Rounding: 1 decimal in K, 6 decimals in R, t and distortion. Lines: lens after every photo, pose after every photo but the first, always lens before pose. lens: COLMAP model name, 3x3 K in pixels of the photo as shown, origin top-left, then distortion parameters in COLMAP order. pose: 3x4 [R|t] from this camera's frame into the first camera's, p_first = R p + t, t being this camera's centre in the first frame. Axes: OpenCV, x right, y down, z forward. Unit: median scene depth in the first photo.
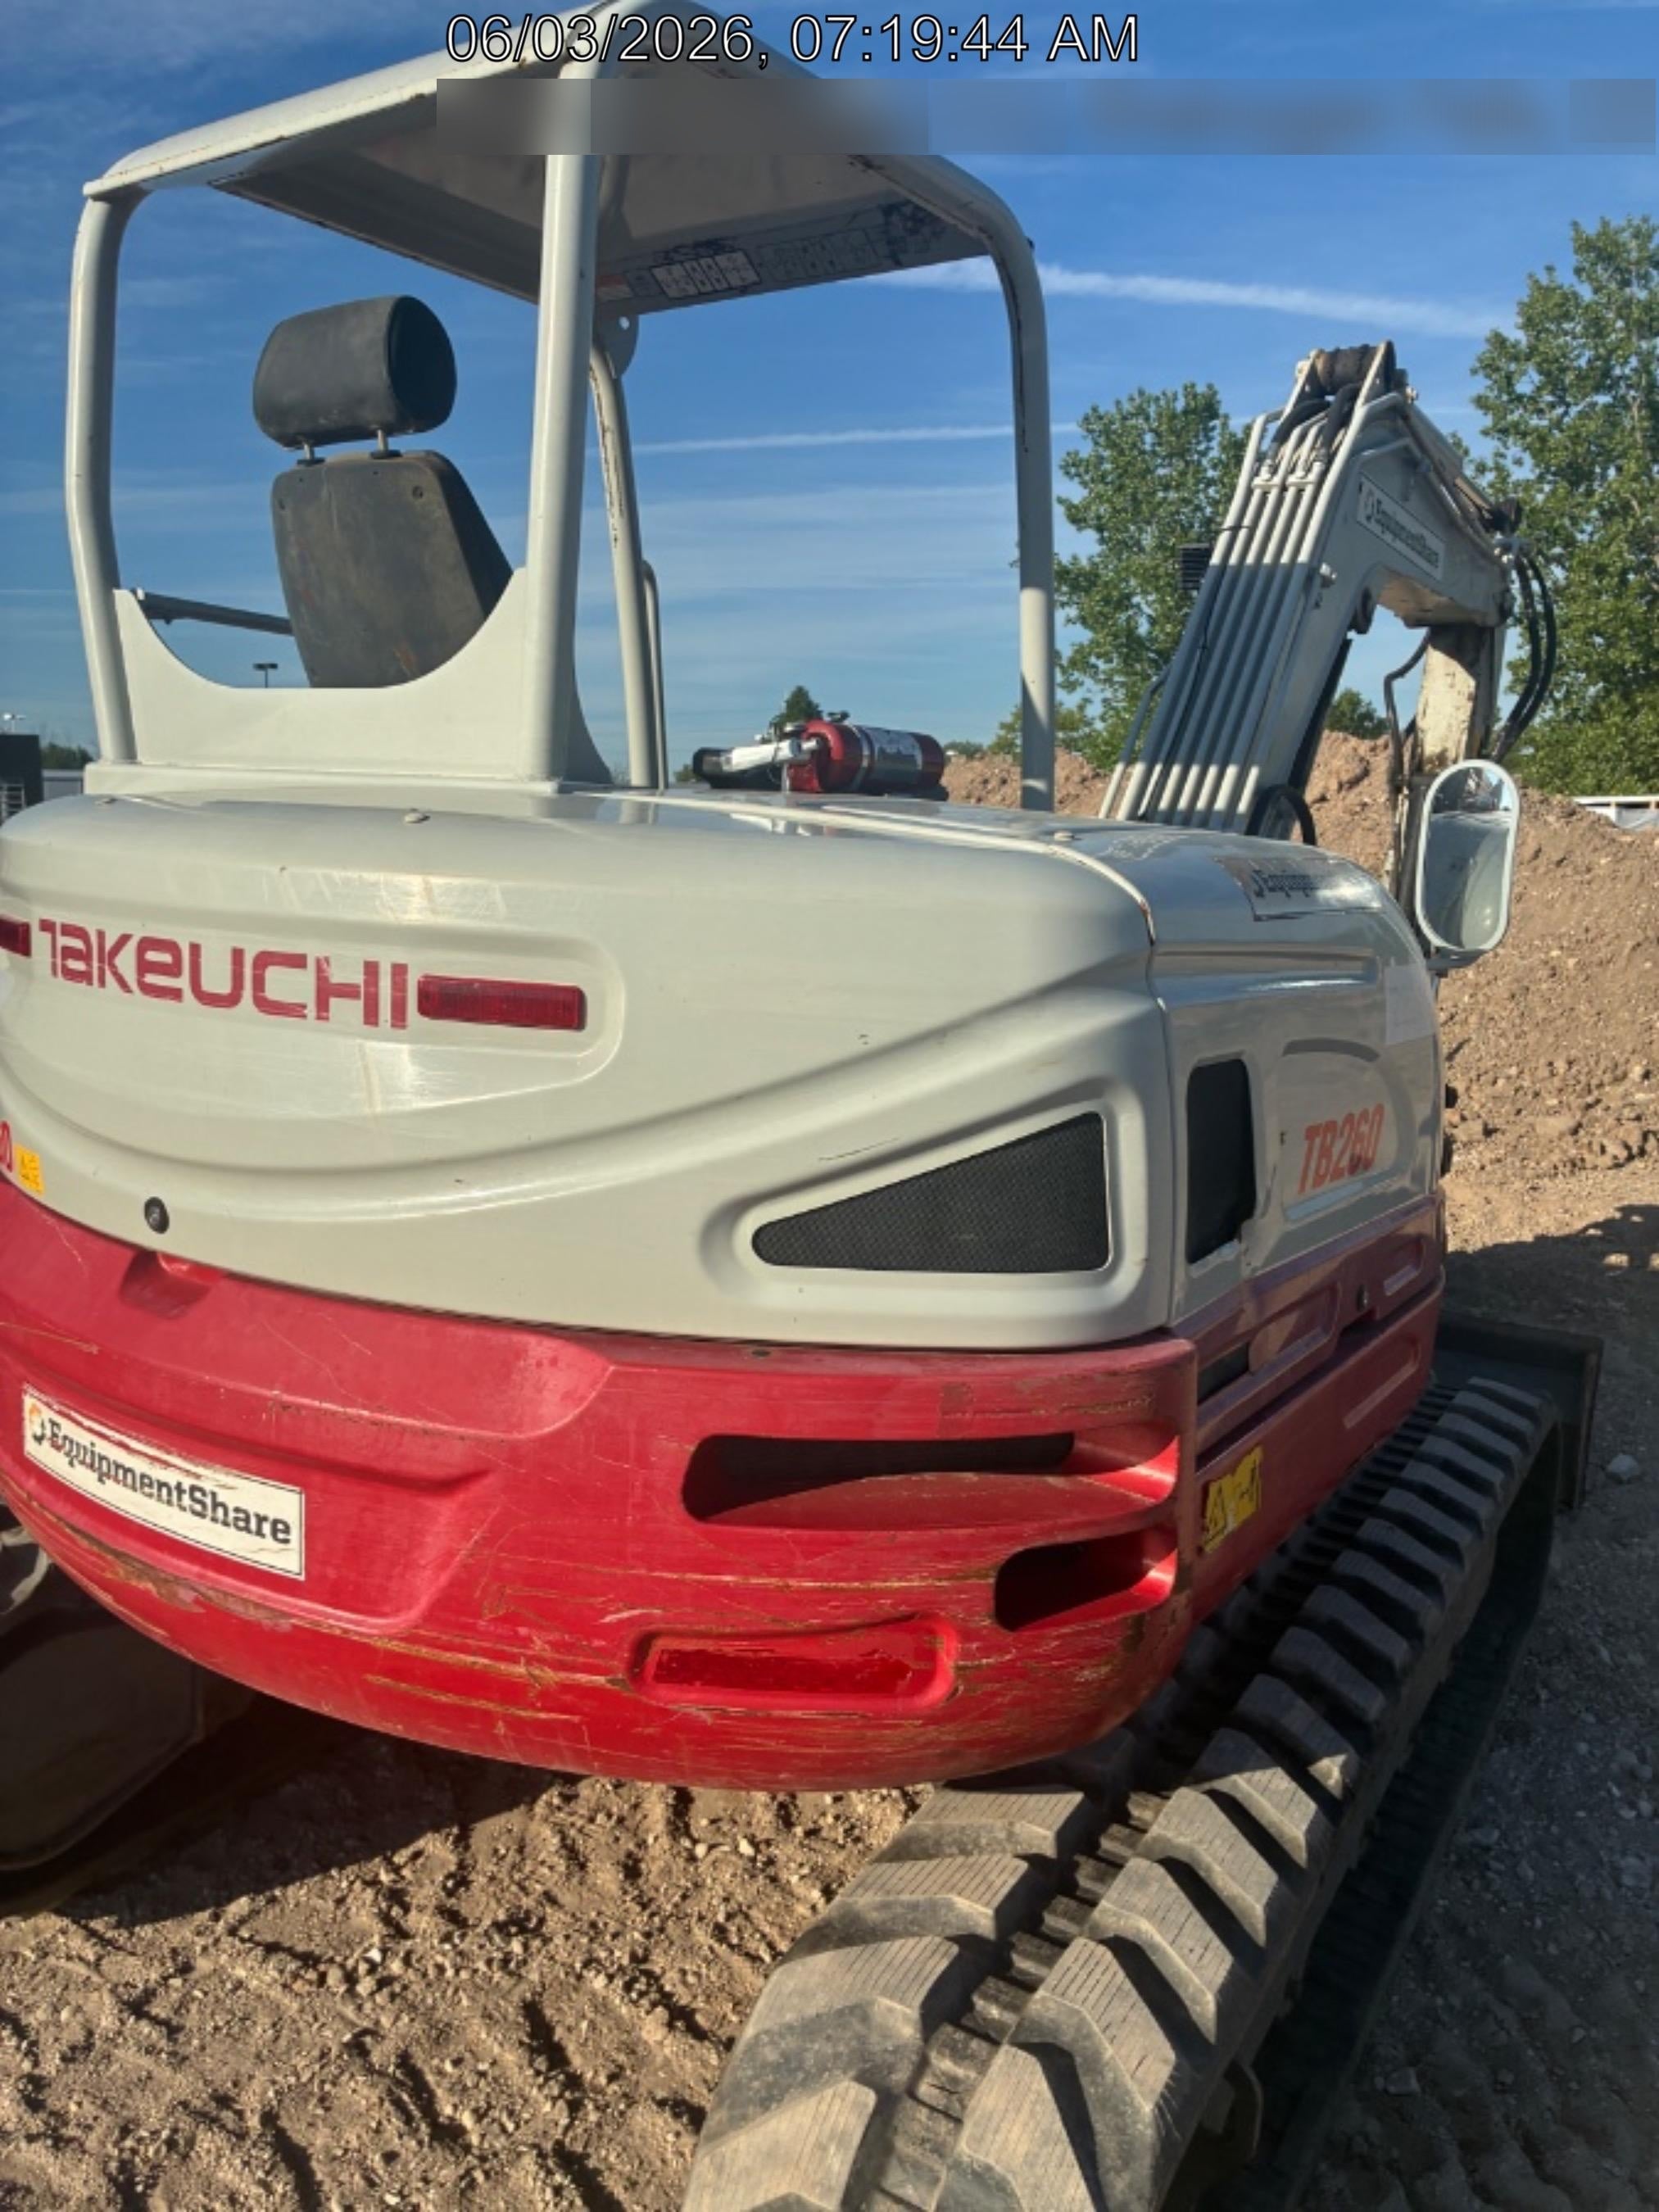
lens RADIAL K [[1665.2, 0, 826.0], [0, 1665.2, 1057.1], [0, 0, 1]] dist [0.055820, -0.062661]
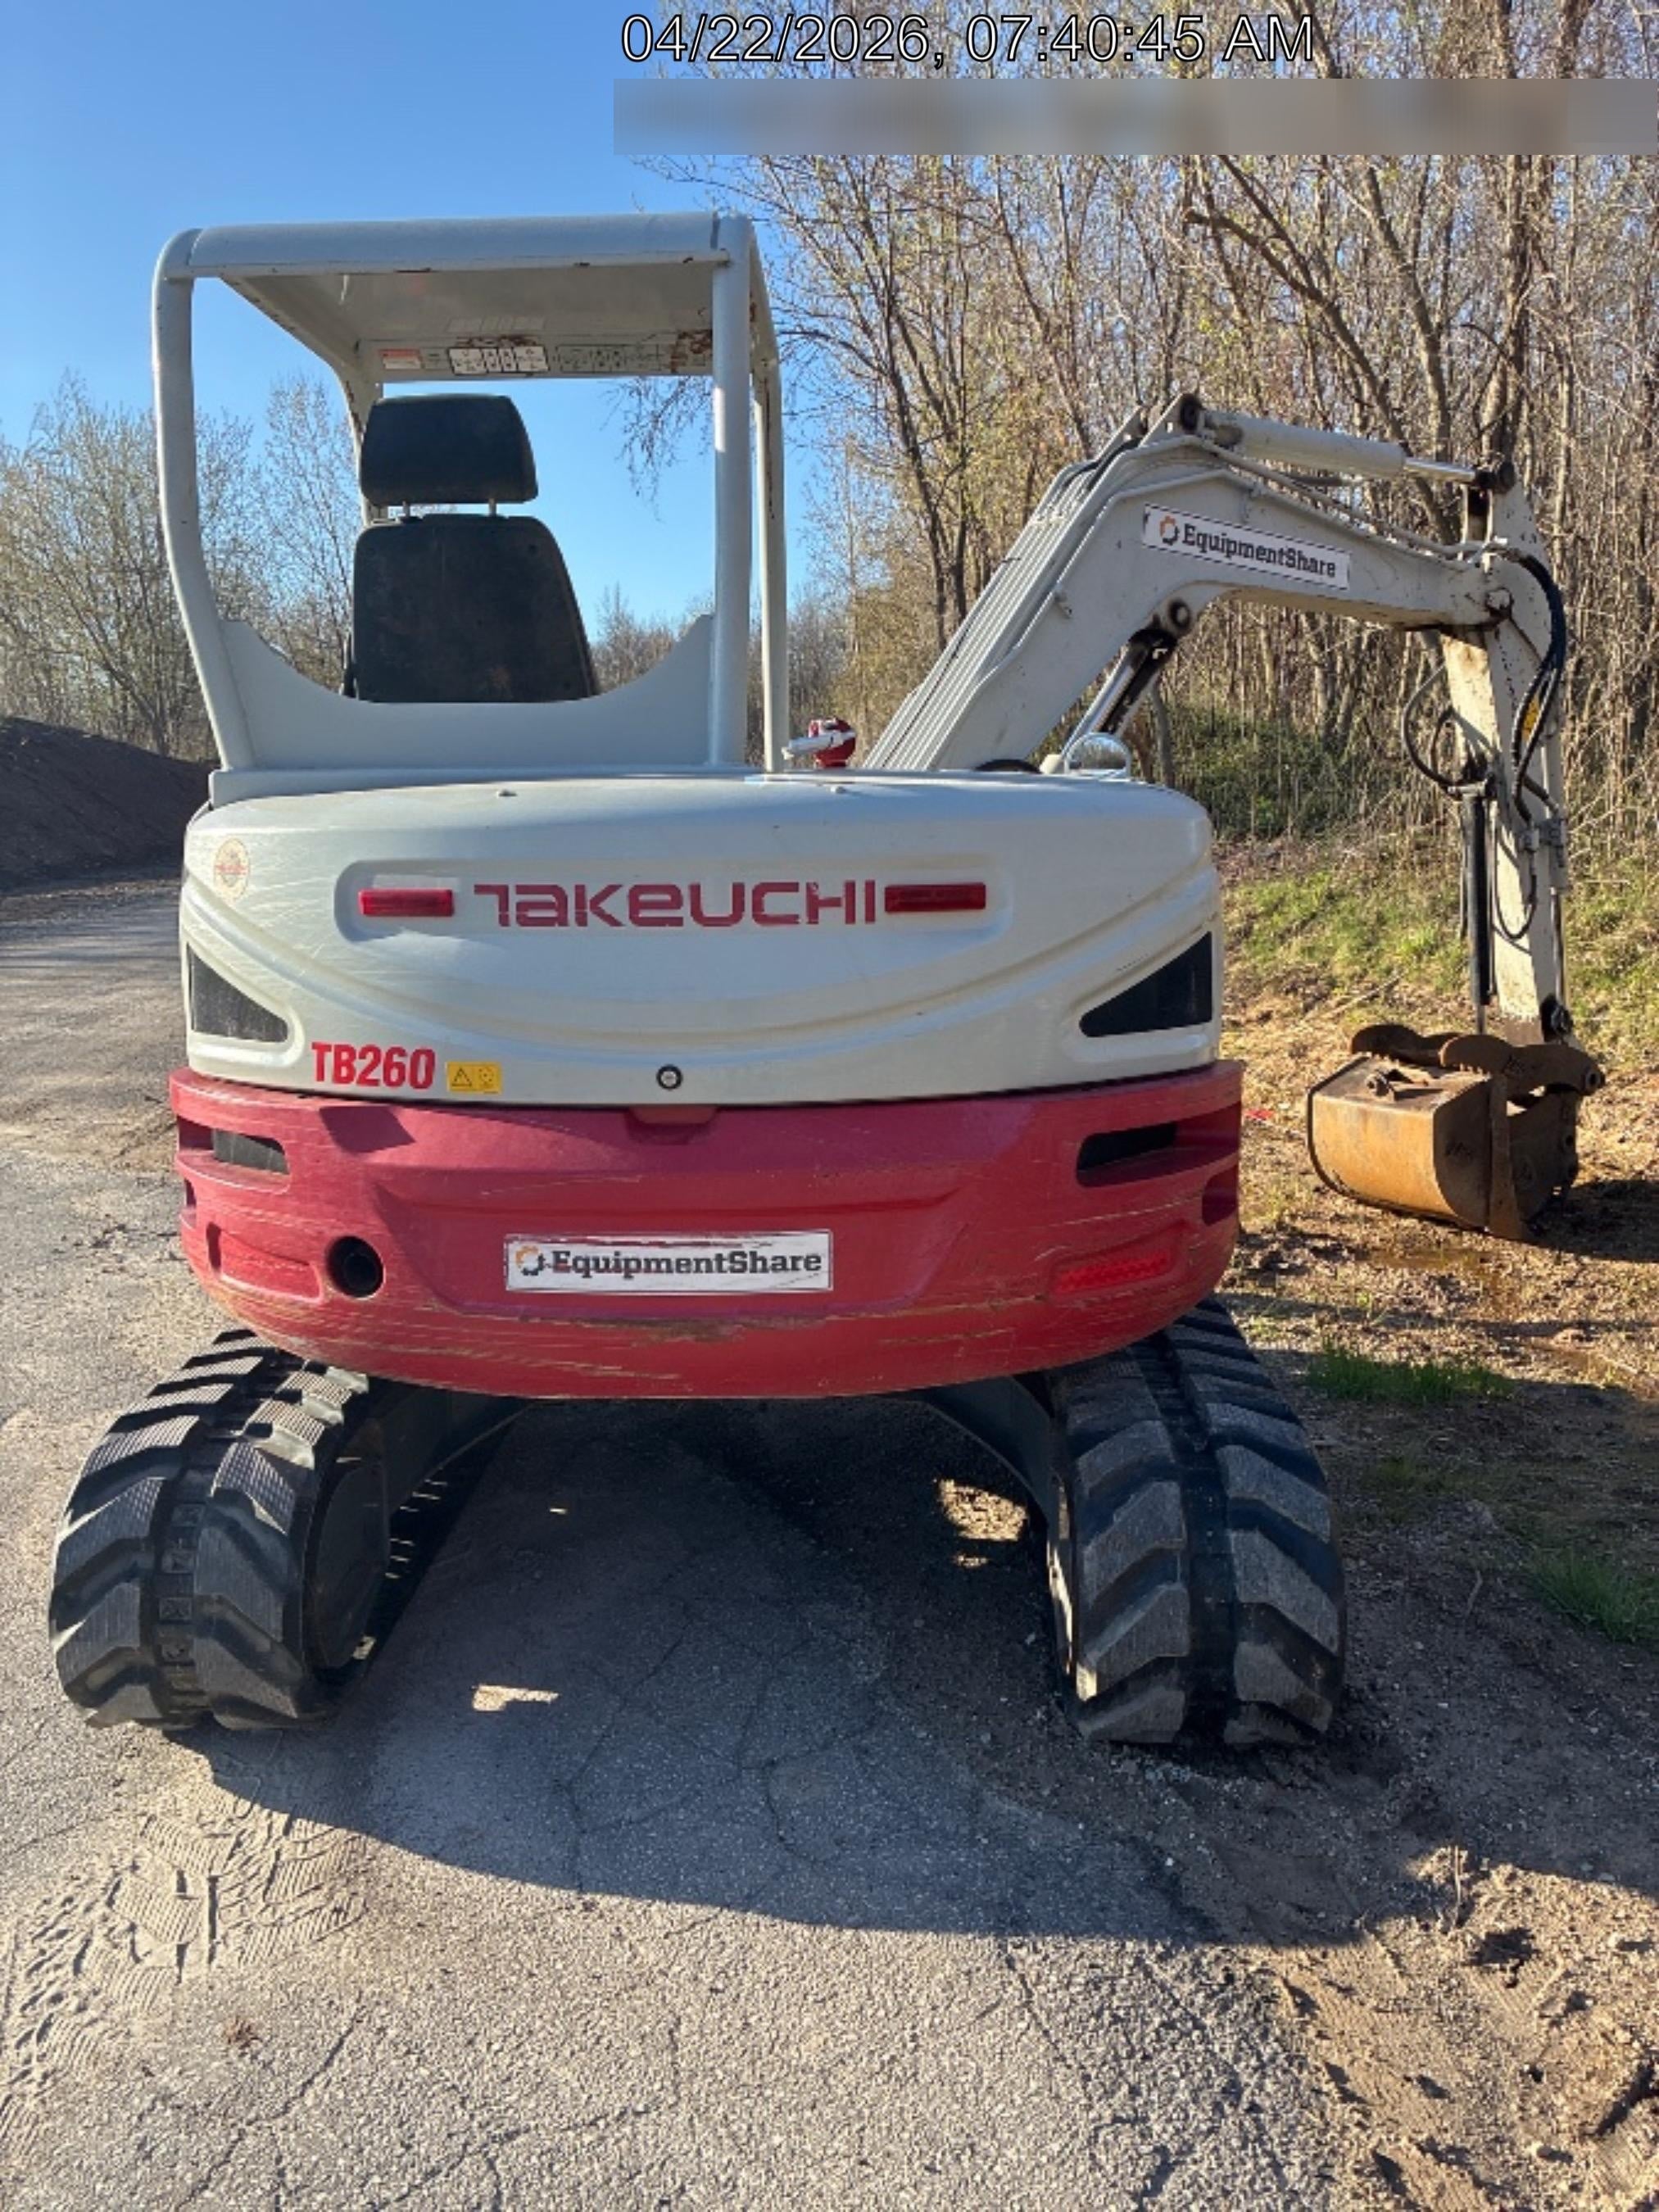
lens RADIAL K [[1665.2, 0, 826.0], [0, 1665.2, 1057.1], [0, 0, 1]] dist [0.055820, -0.062661]
pose [[0.841116, -0.129575, 0.525104, -1.048799], [0.125352, 0.991146, 0.043786, 0.031936], [-0.526128, 0.028994, 0.849911, -0.285756]]
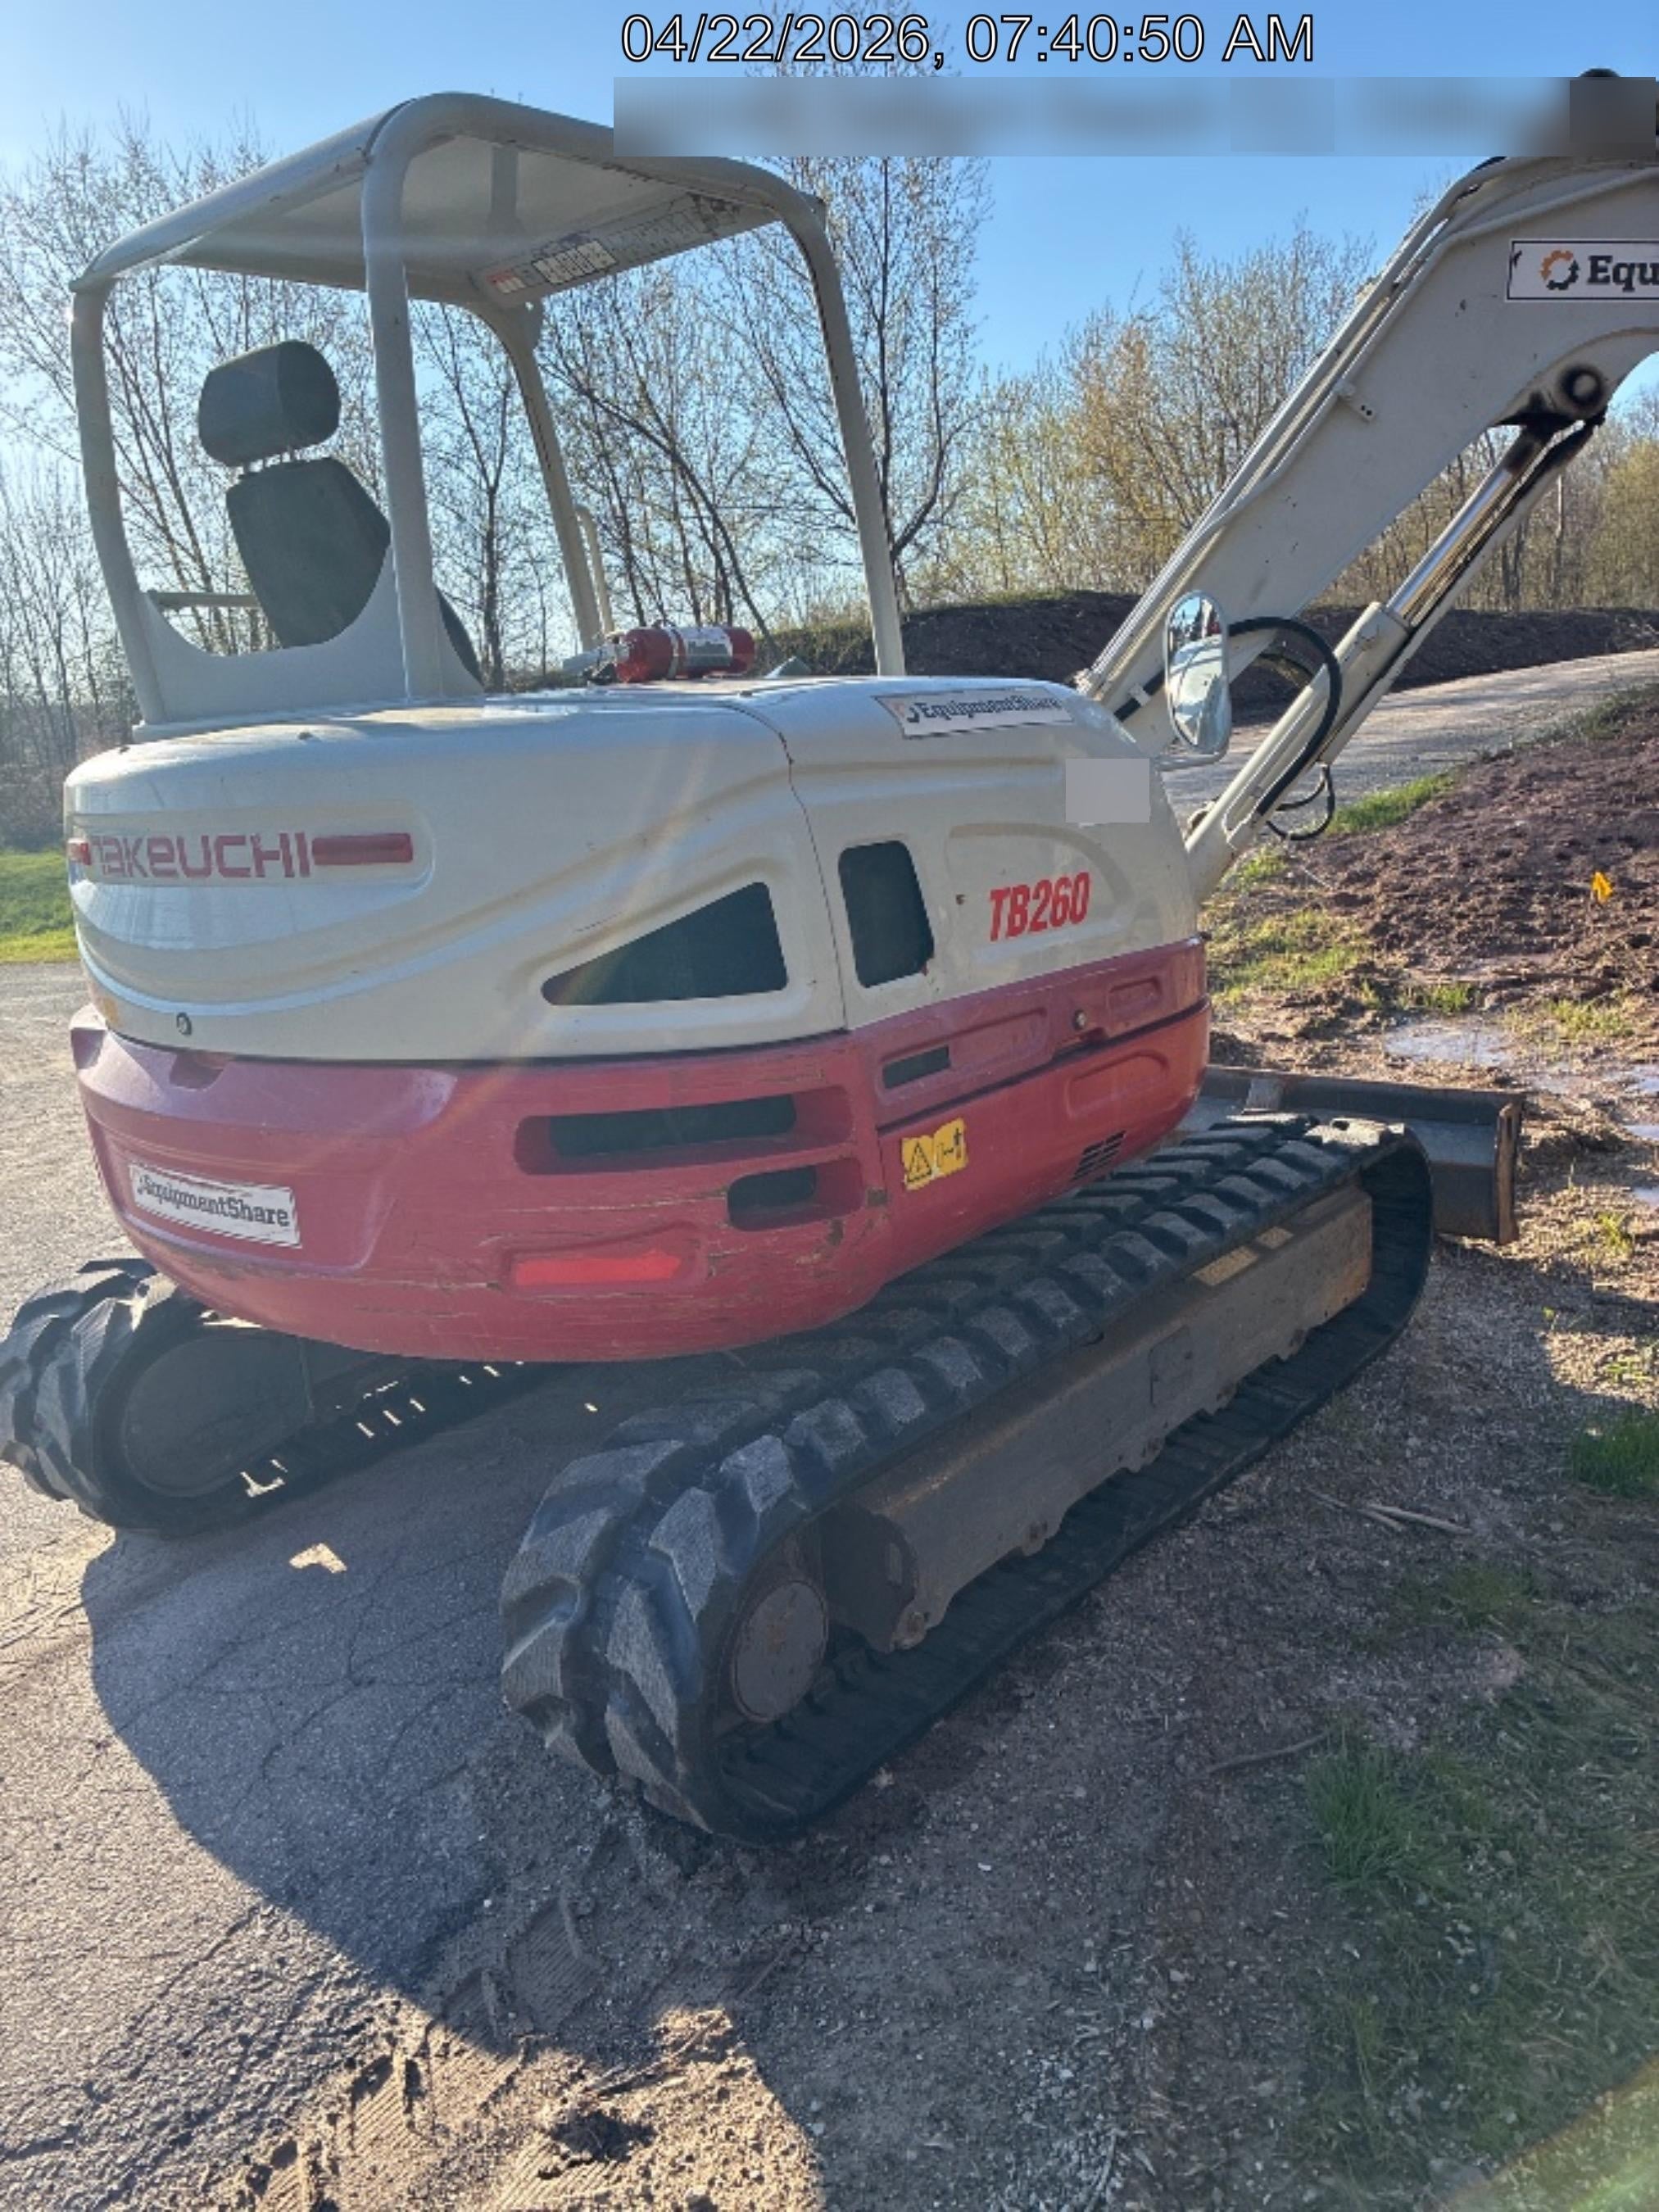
lens RADIAL K [[1679.2, 0, 829.5], [0, 1679.2, 1106.0], [0, 0, 1]] dist [0.026055, -0.041434]
pose [[0.989998, -0.092732, -0.106324, 0.326771], [0.101701, 0.991406, 0.082285, 0.103122], [0.097779, -0.092275, 0.990921, -0.440524]]
